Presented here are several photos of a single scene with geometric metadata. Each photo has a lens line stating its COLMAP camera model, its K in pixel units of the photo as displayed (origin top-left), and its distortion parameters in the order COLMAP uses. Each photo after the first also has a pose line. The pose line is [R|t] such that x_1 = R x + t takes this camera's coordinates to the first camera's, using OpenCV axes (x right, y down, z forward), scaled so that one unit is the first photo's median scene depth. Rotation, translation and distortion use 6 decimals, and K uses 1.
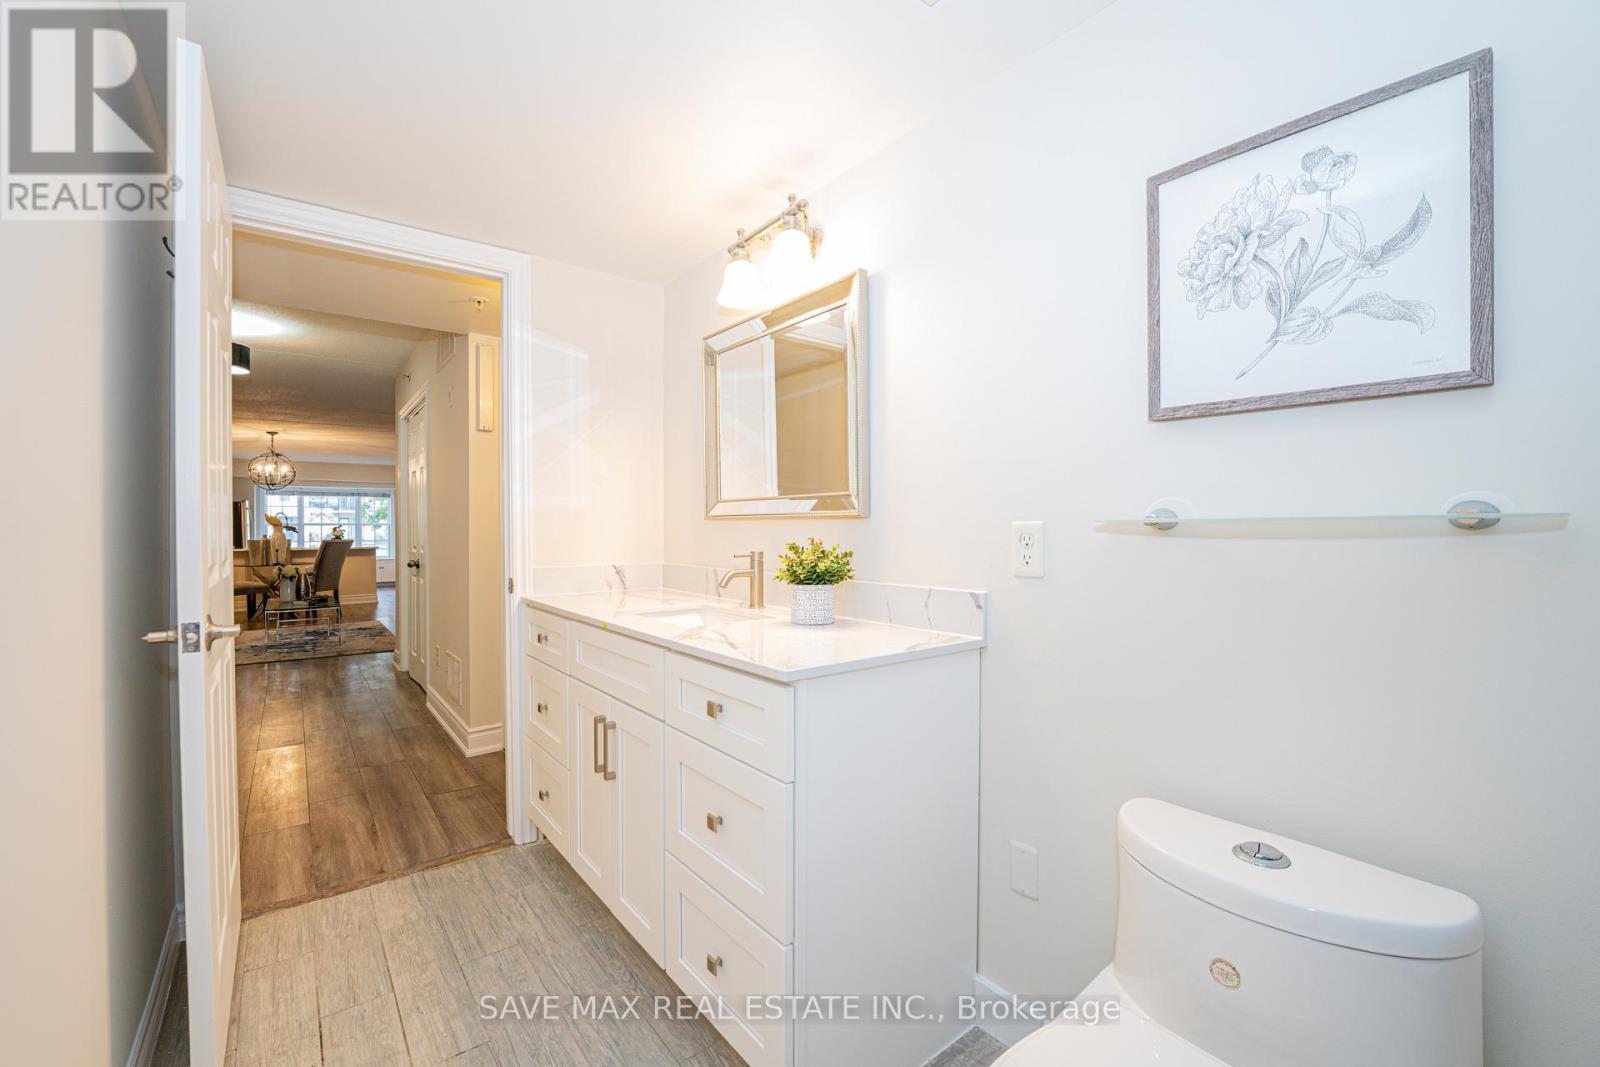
lens RADIAL K [[676.5, 0, 800.0], [0, 676.5, 533.5], [0, 0, 1]] dist [-0.036851, 0.006735]
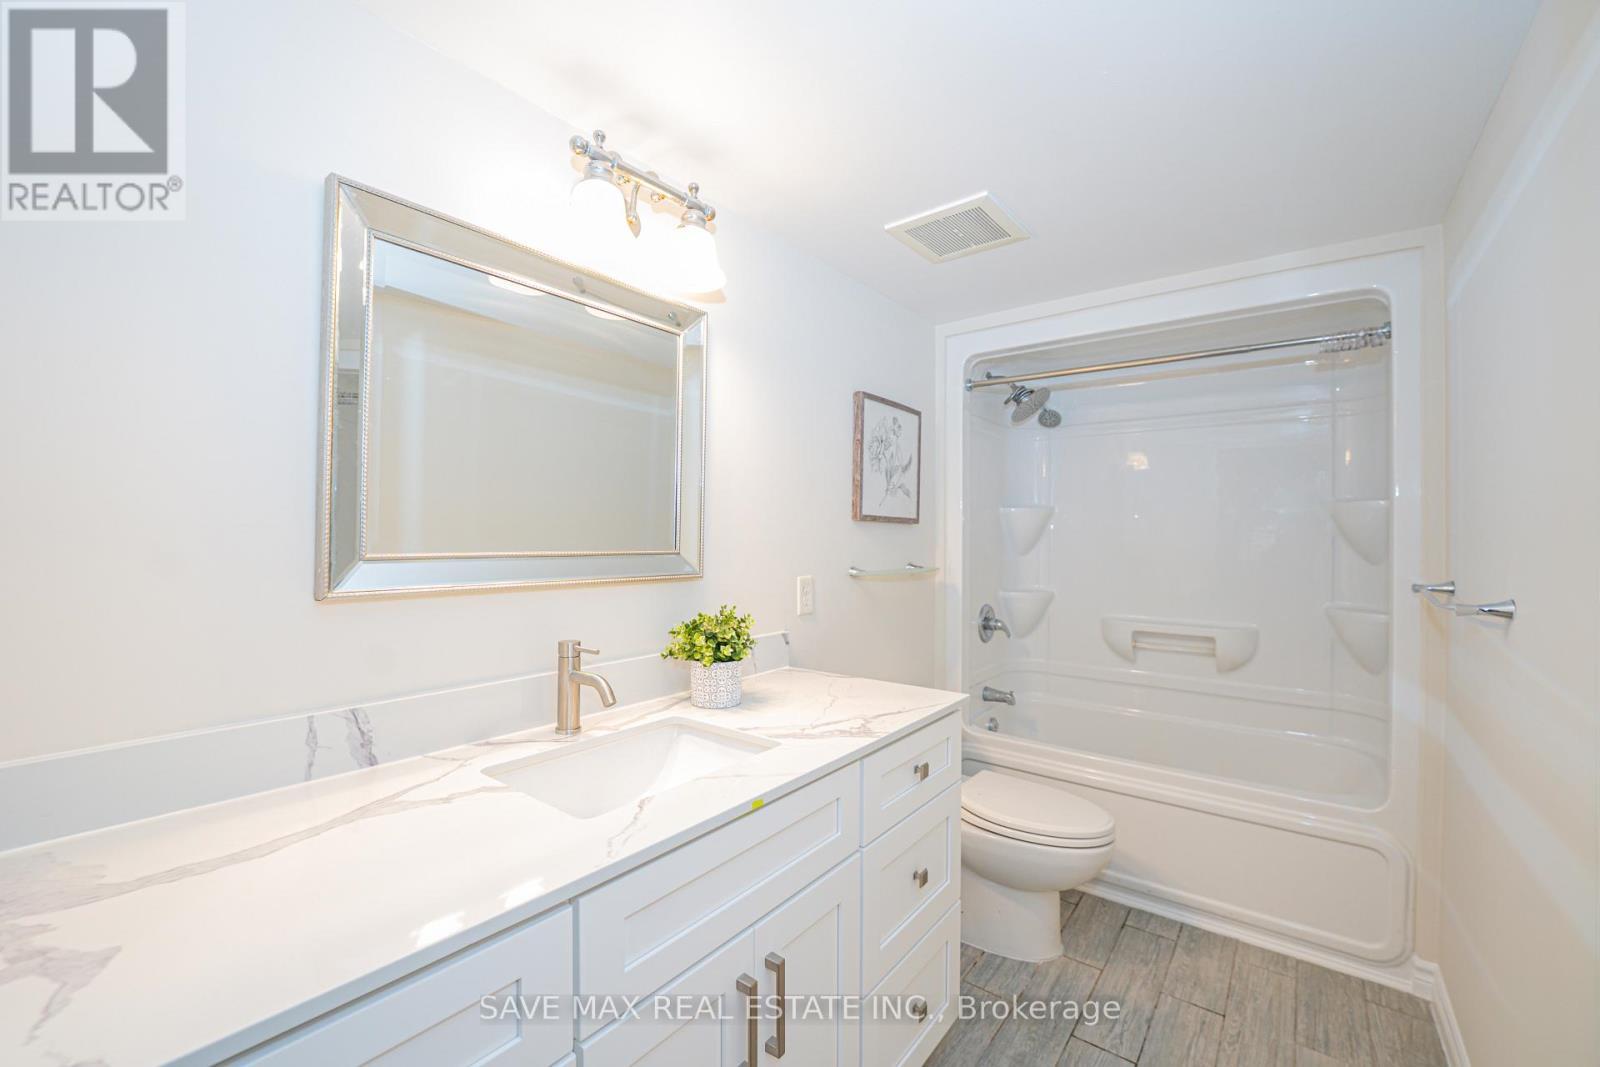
lens RADIAL K [[652.6, 0, 788.2], [0, 652.6, 534.4], [0, 0, 1]] dist [-0.027508, 0.004067]
pose [[-0.244997, 0.005638, 0.969508, -1.349789], [0.000386, 0.999984, -0.005718, -0.131632], [-0.969524, -0.001027, -0.244995, 1.845033]]
